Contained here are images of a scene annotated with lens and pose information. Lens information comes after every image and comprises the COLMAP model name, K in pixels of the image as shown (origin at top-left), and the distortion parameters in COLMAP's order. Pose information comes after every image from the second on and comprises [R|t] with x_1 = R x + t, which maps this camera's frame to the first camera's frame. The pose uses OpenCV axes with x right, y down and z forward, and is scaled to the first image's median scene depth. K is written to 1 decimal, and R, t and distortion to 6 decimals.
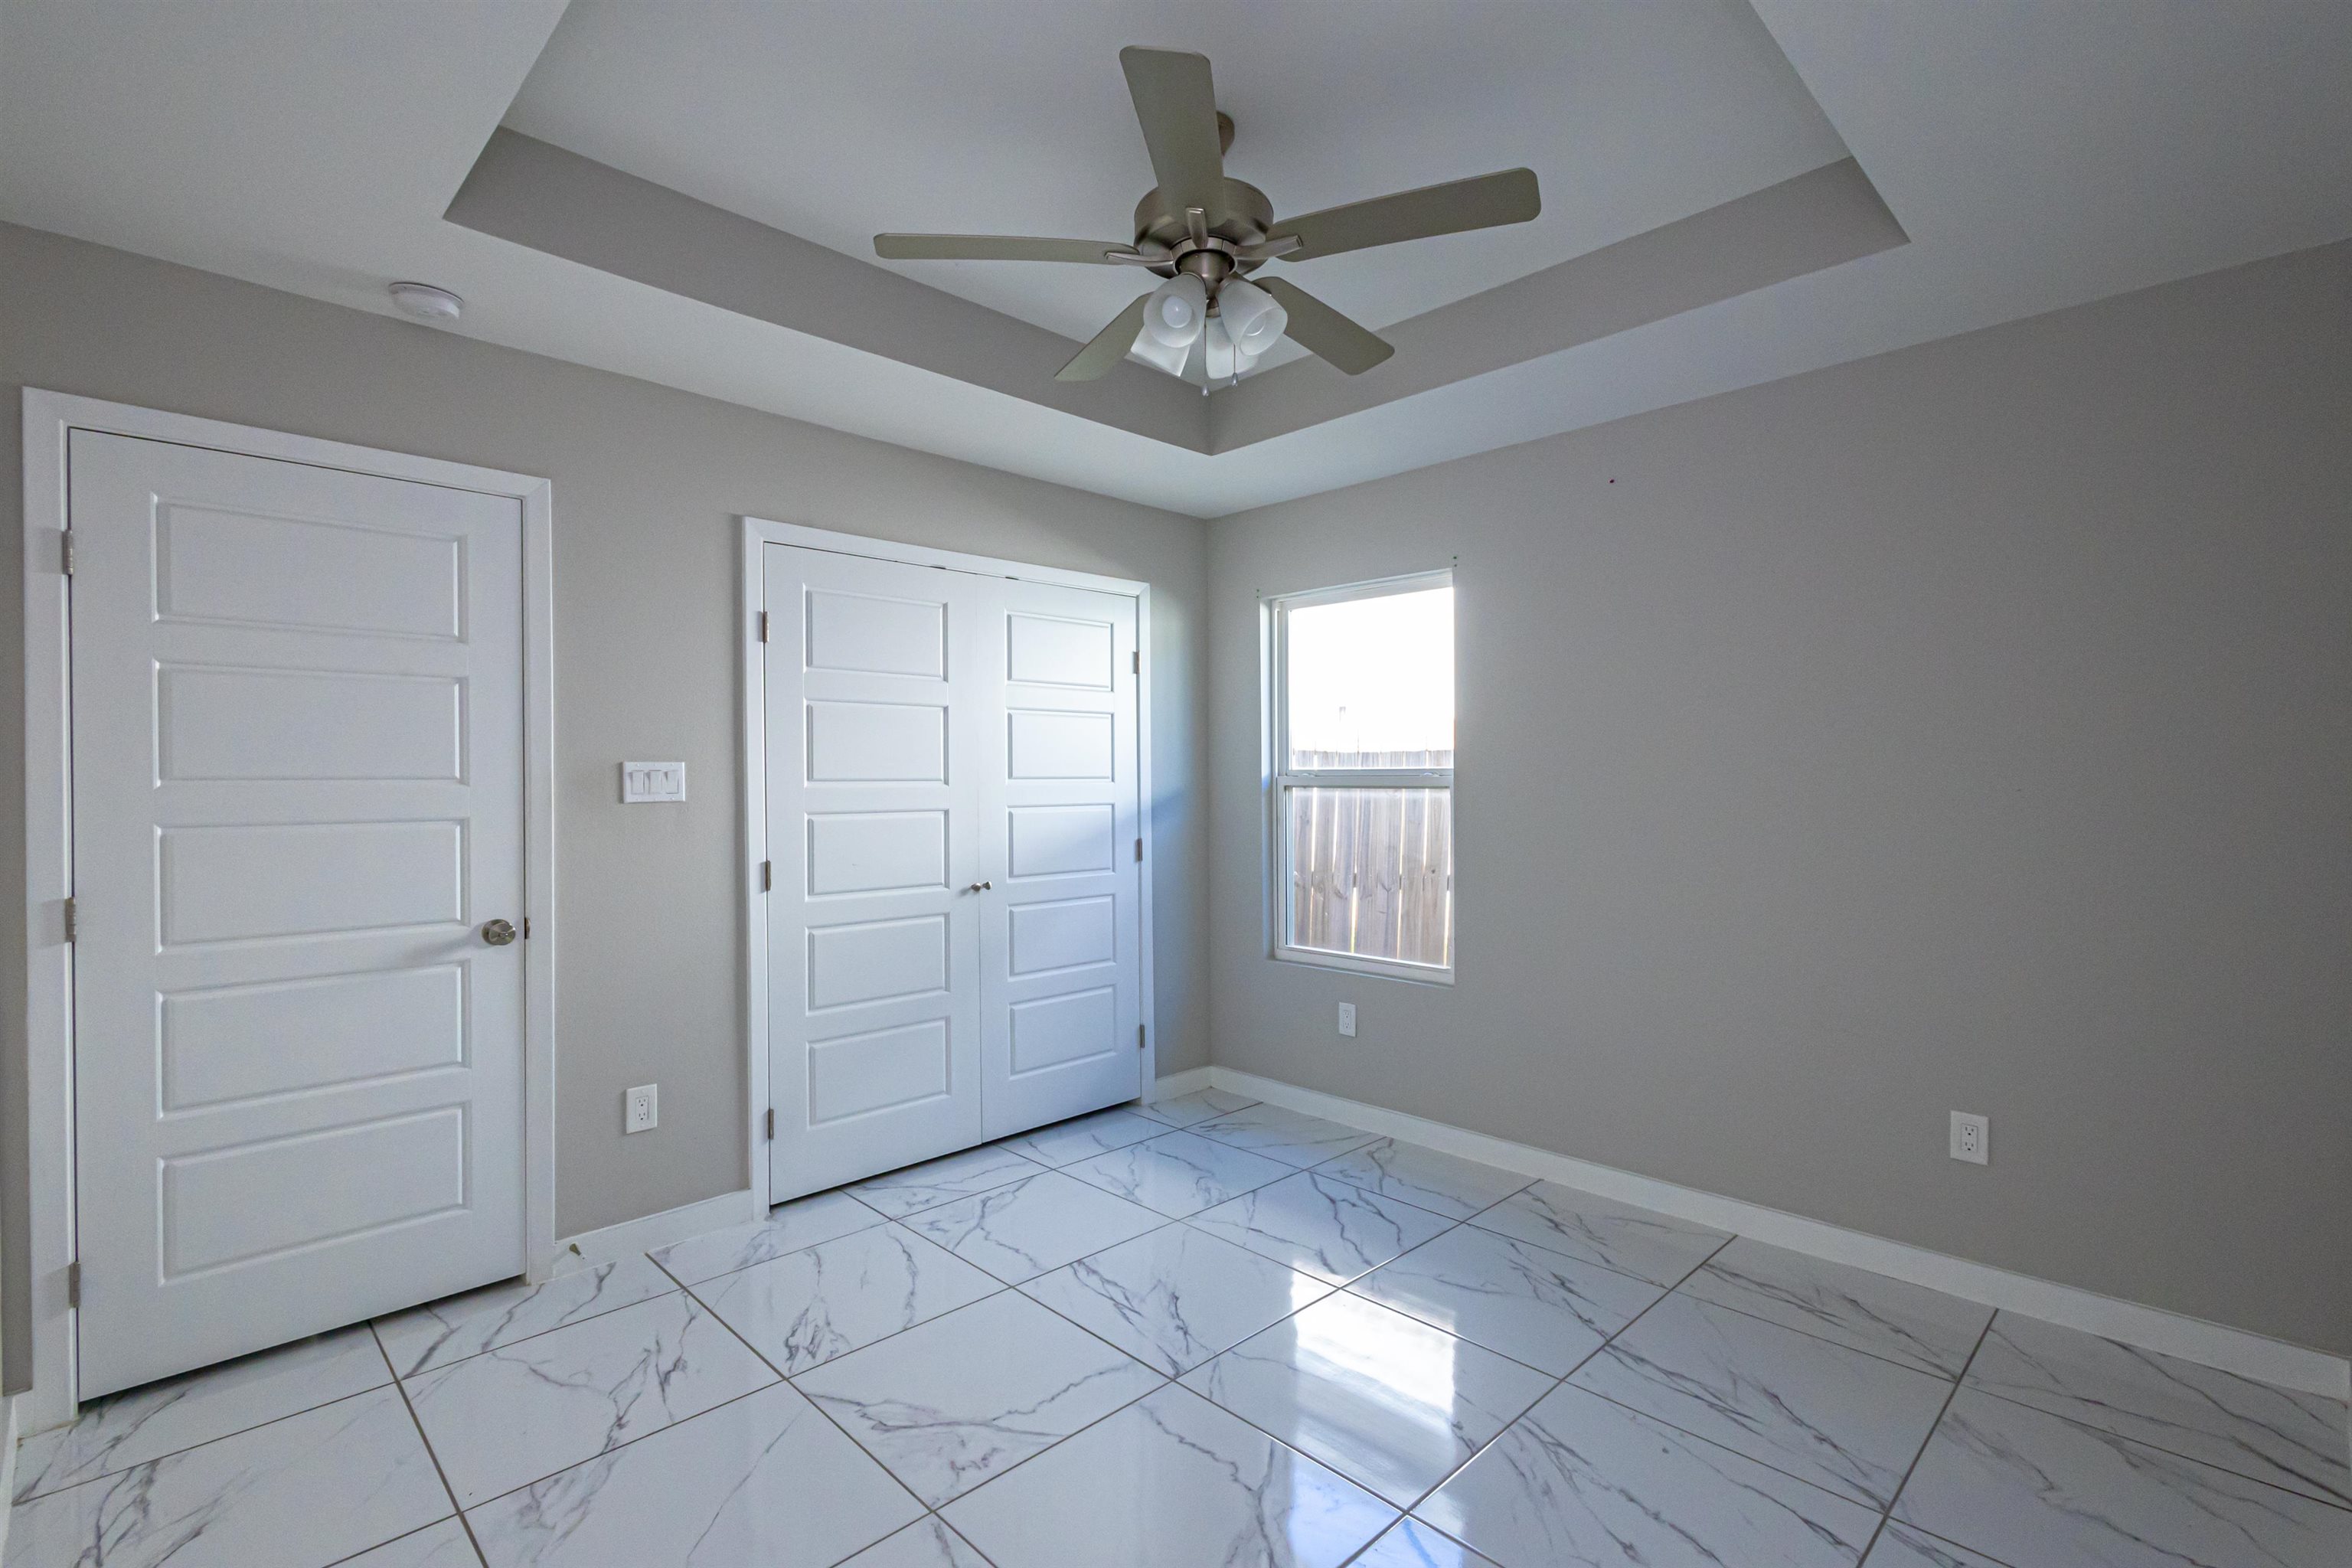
lens RADIAL K [[1071.8, 0, 1179.4], [0, 1071.8, 785.4], [0, 0, 1]] dist [0.005251, 0.000199]
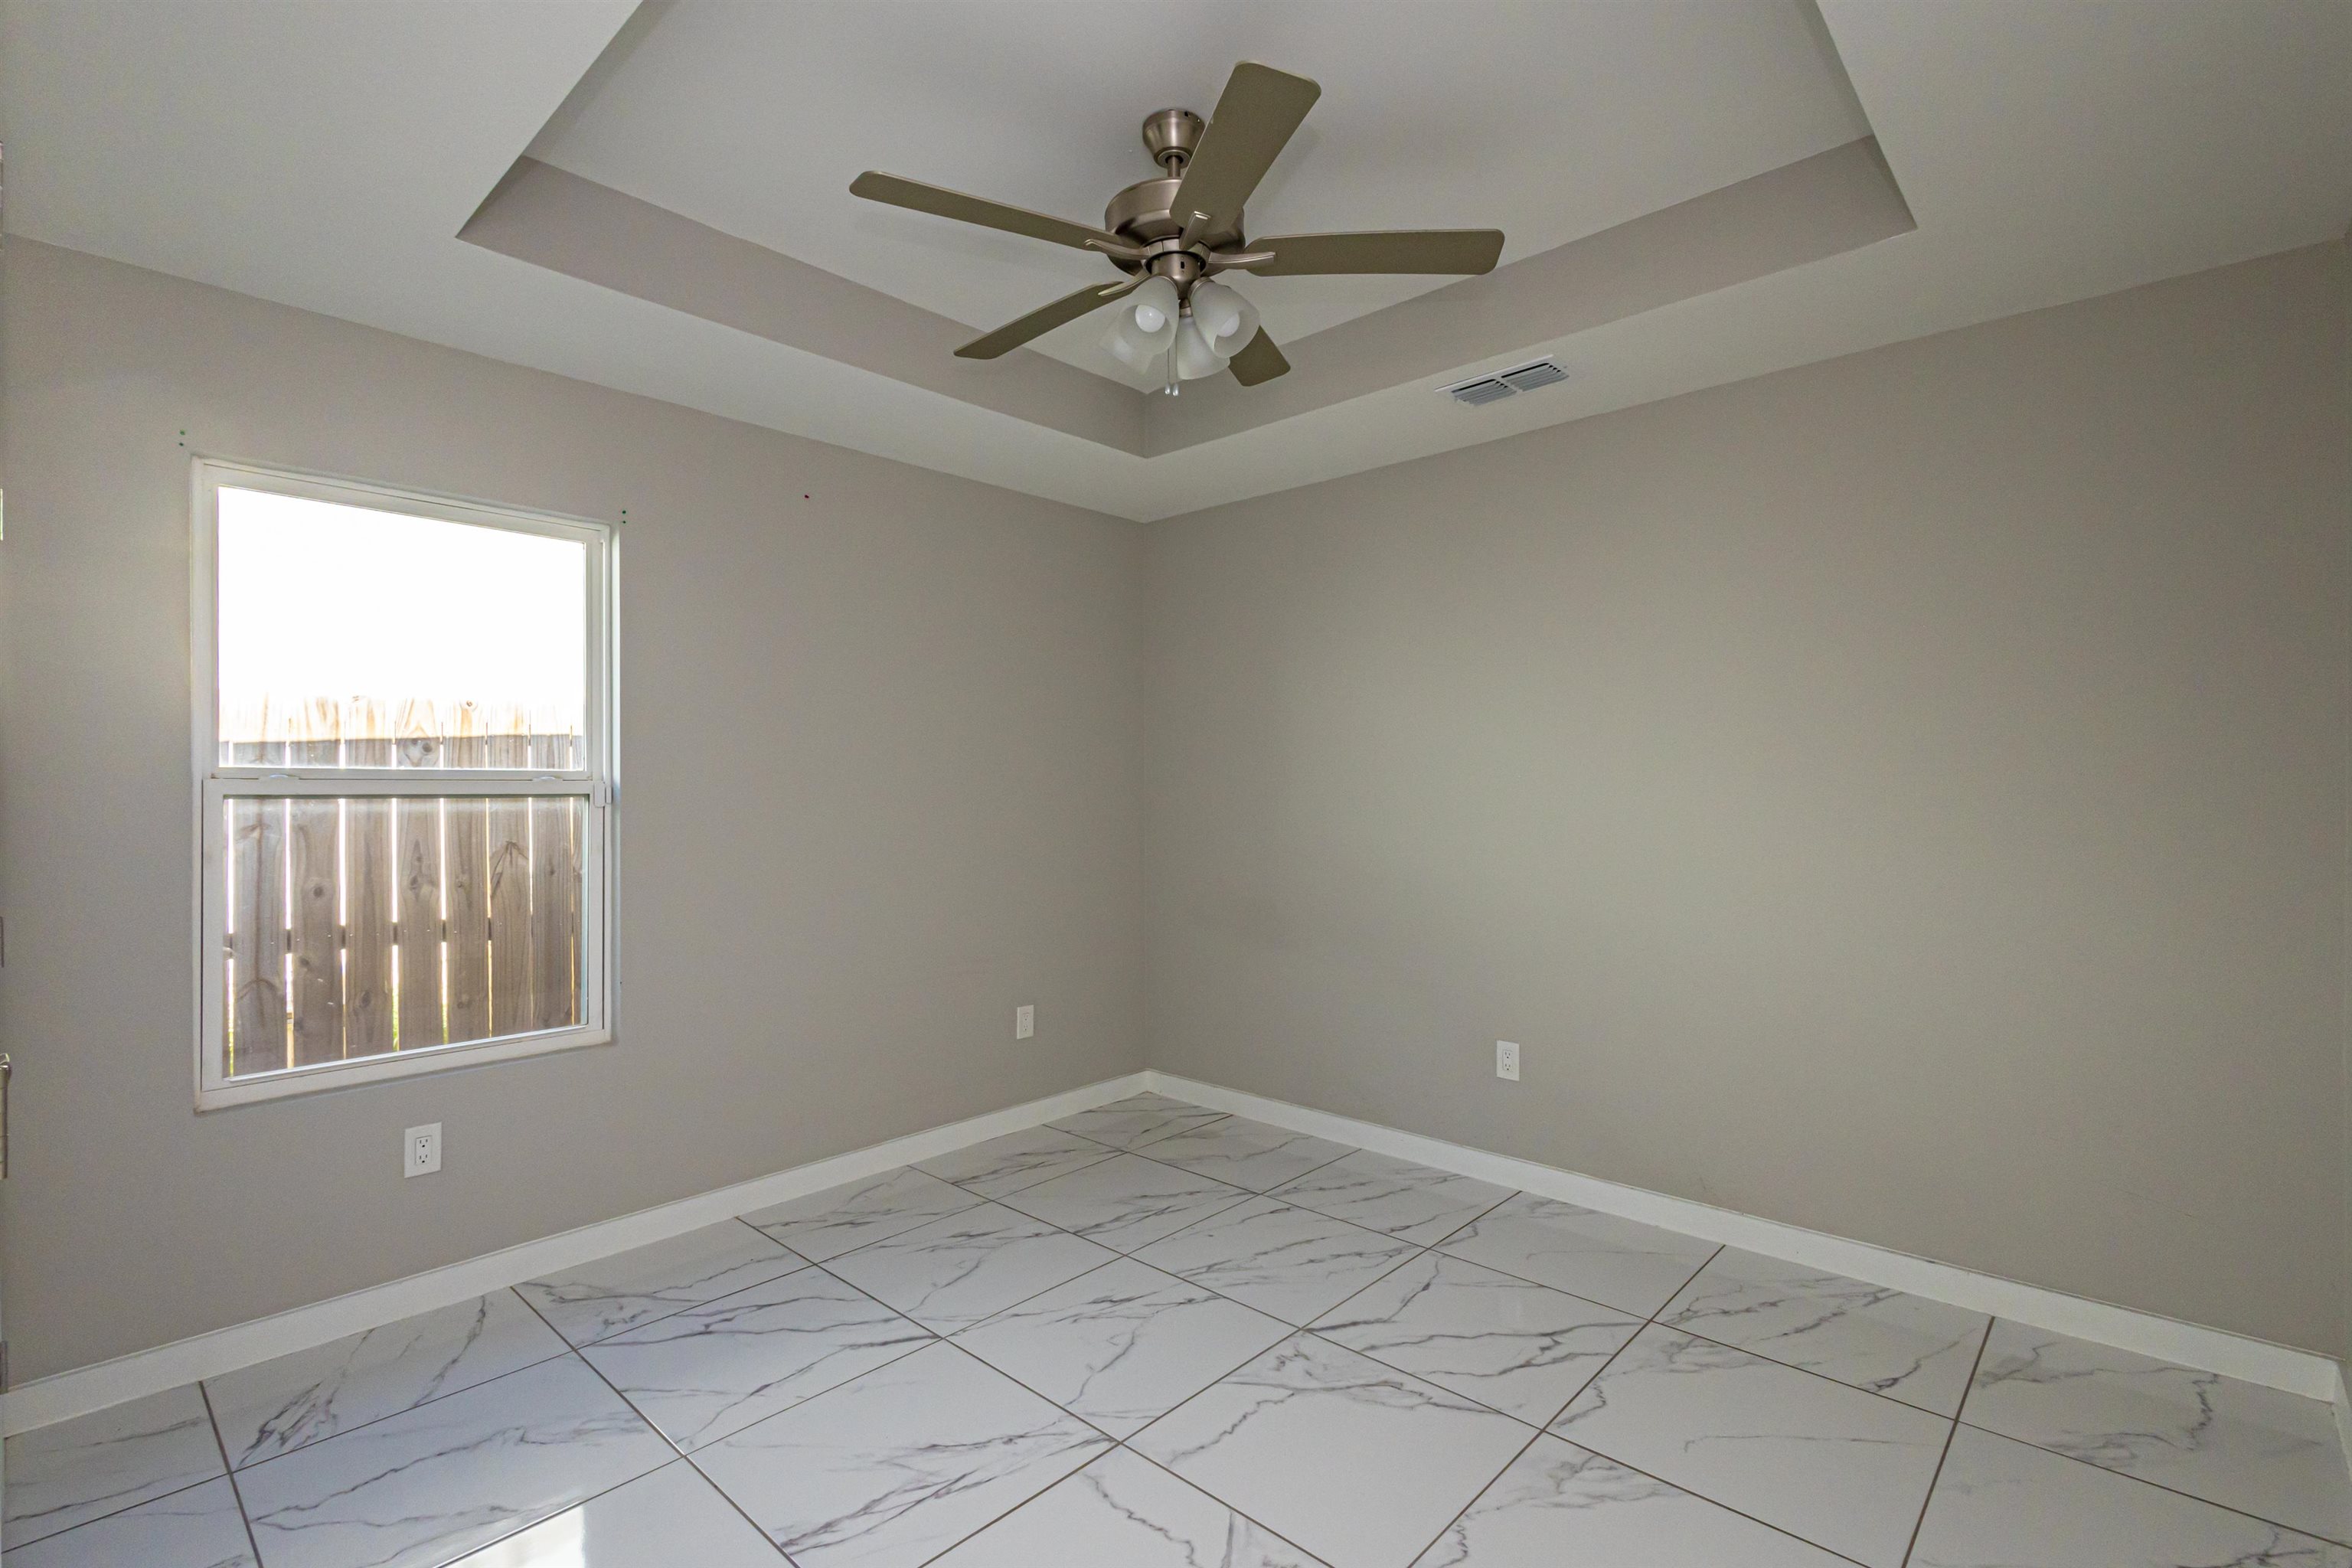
lens RADIAL K [[1071.8, 0, 1179.4], [0, 1071.8, 785.4], [0, 0, 1]] dist [0.005251, 0.000199]
pose [[-0.052054, 0.005744, 0.998628, -0.666827], [0.005754, 0.999969, -0.005452, 0.000247], [-0.998628, 0.005463, -0.052085, 0.717049]]
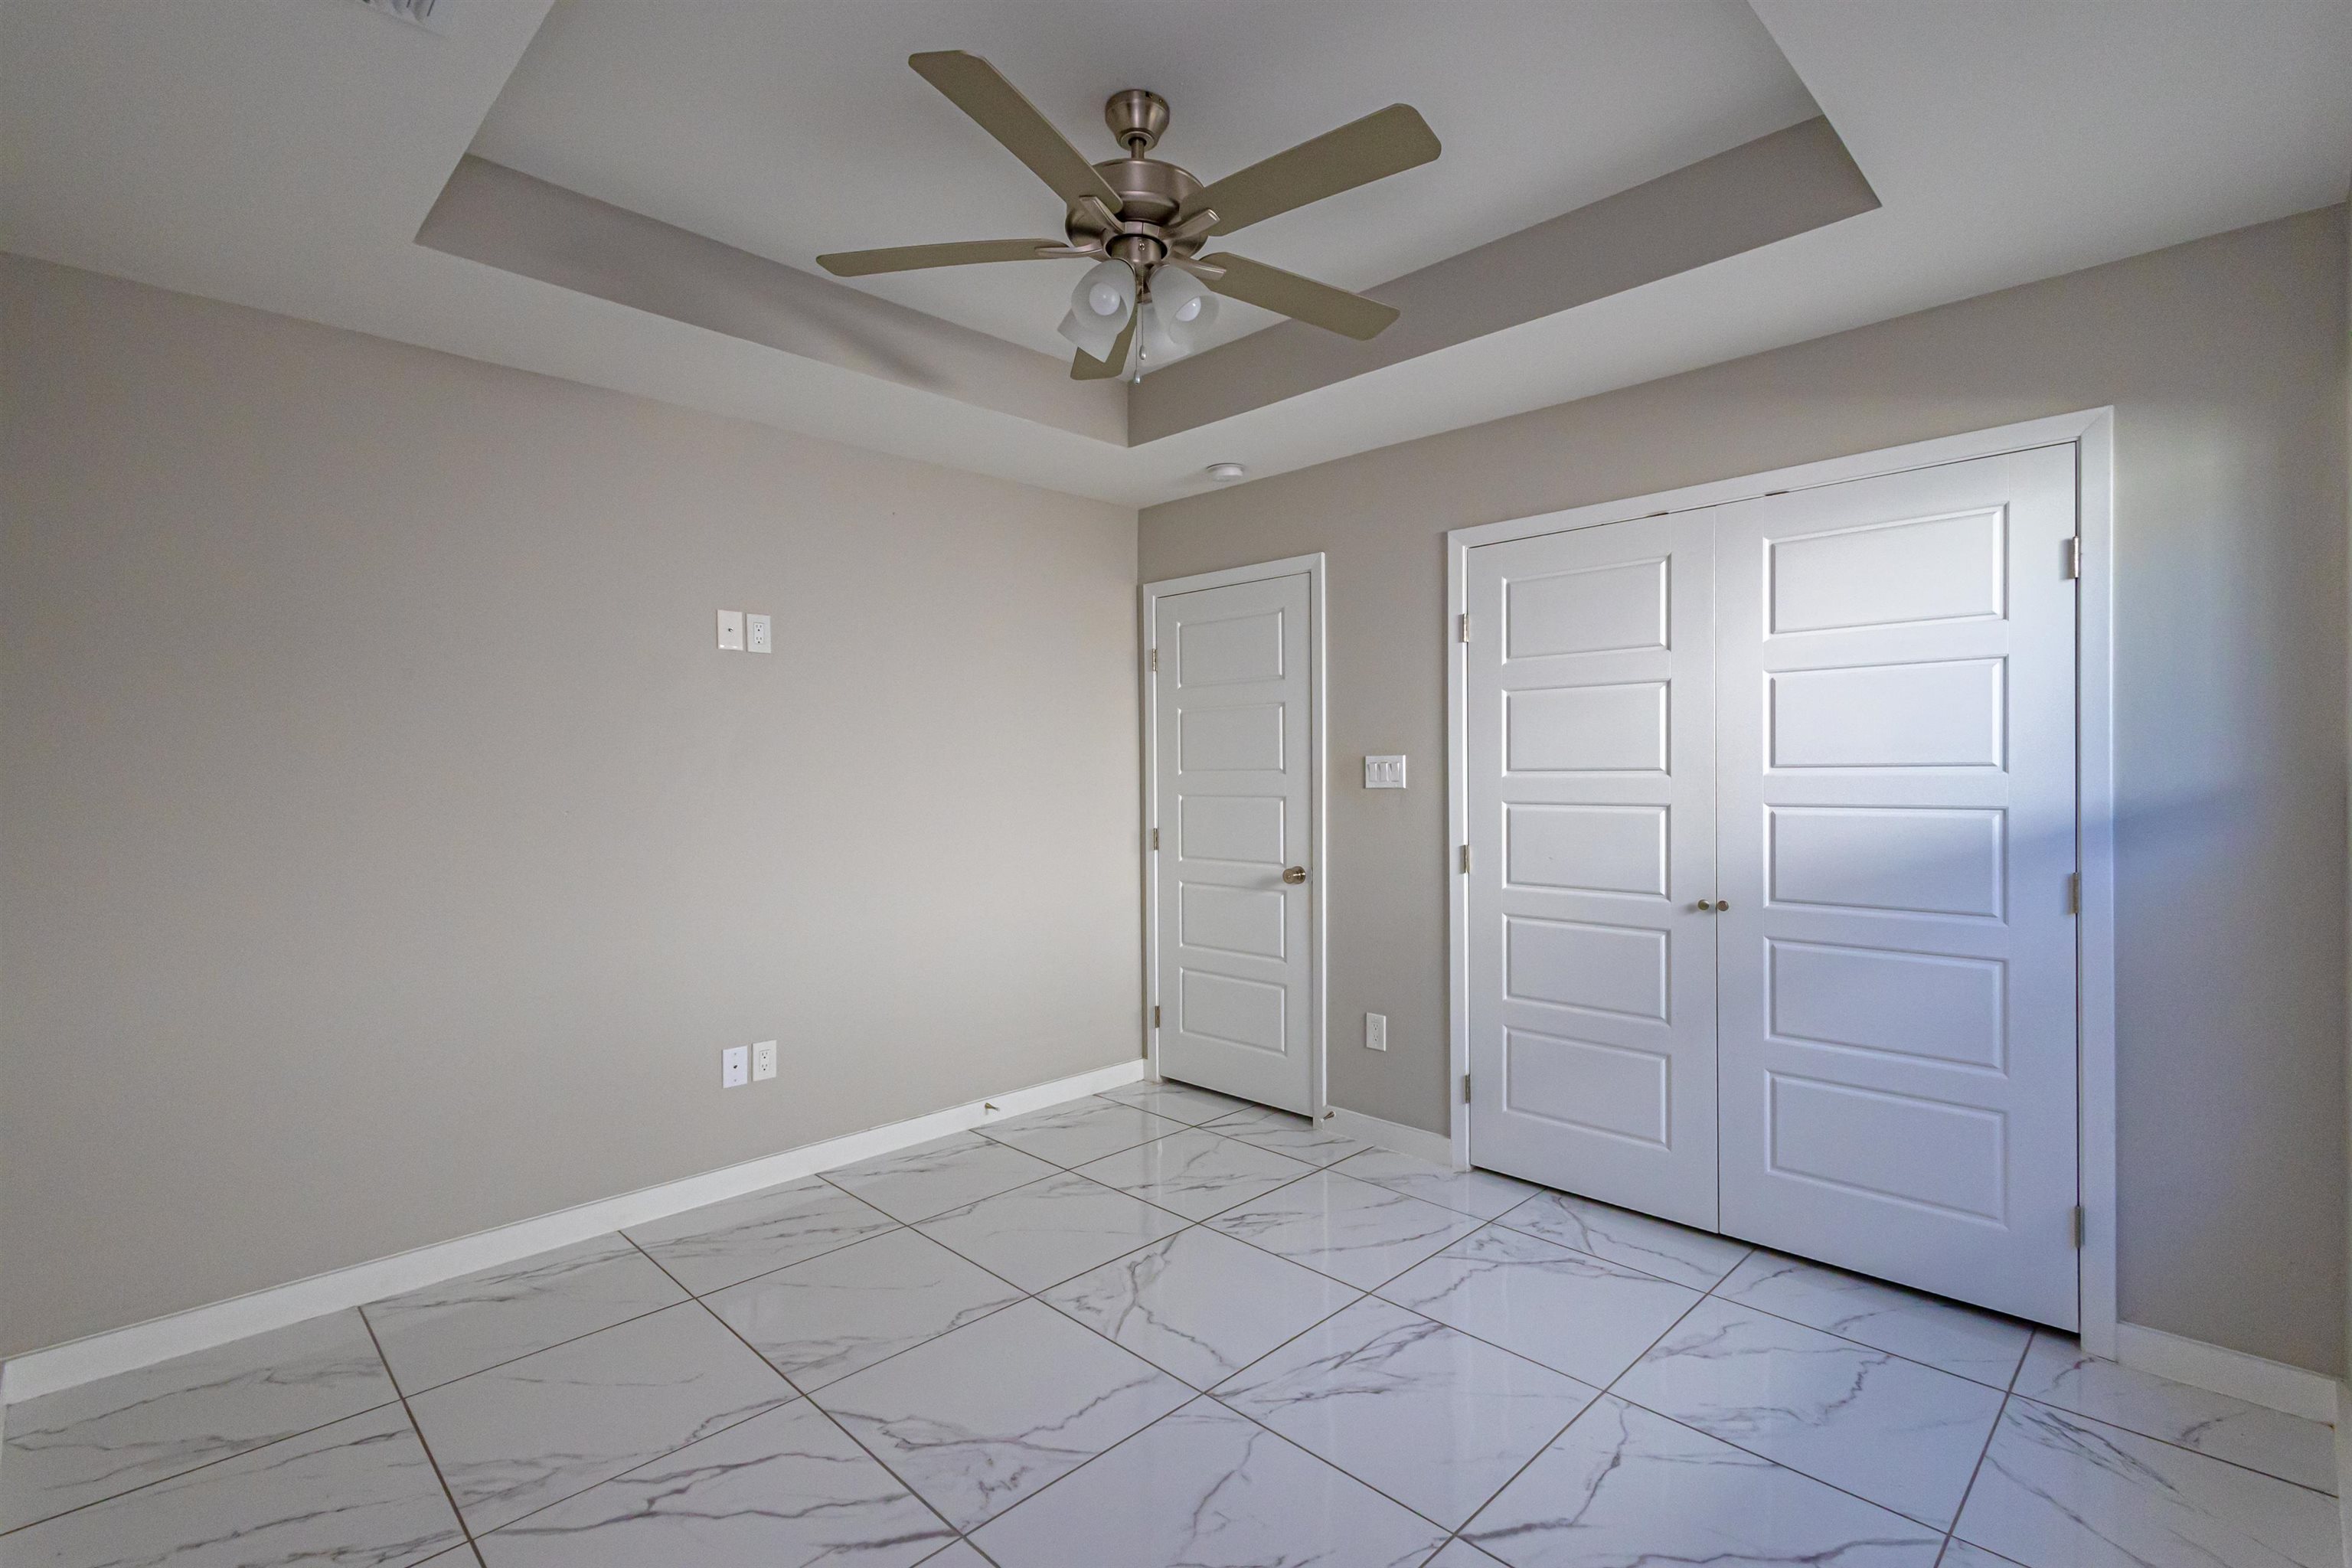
lens RADIAL K [[1075.9, 0, 1166.7], [0, 1075.9, 778.4], [0, 0, 1]] dist [-0.002474, -0.000331]
pose [[-0.001782, 0.013807, -0.999903, 0.696033], [0.005977, 0.999887, 0.013796, -0.013410], [0.999981, -0.005952, -0.001864, 0.700429]]
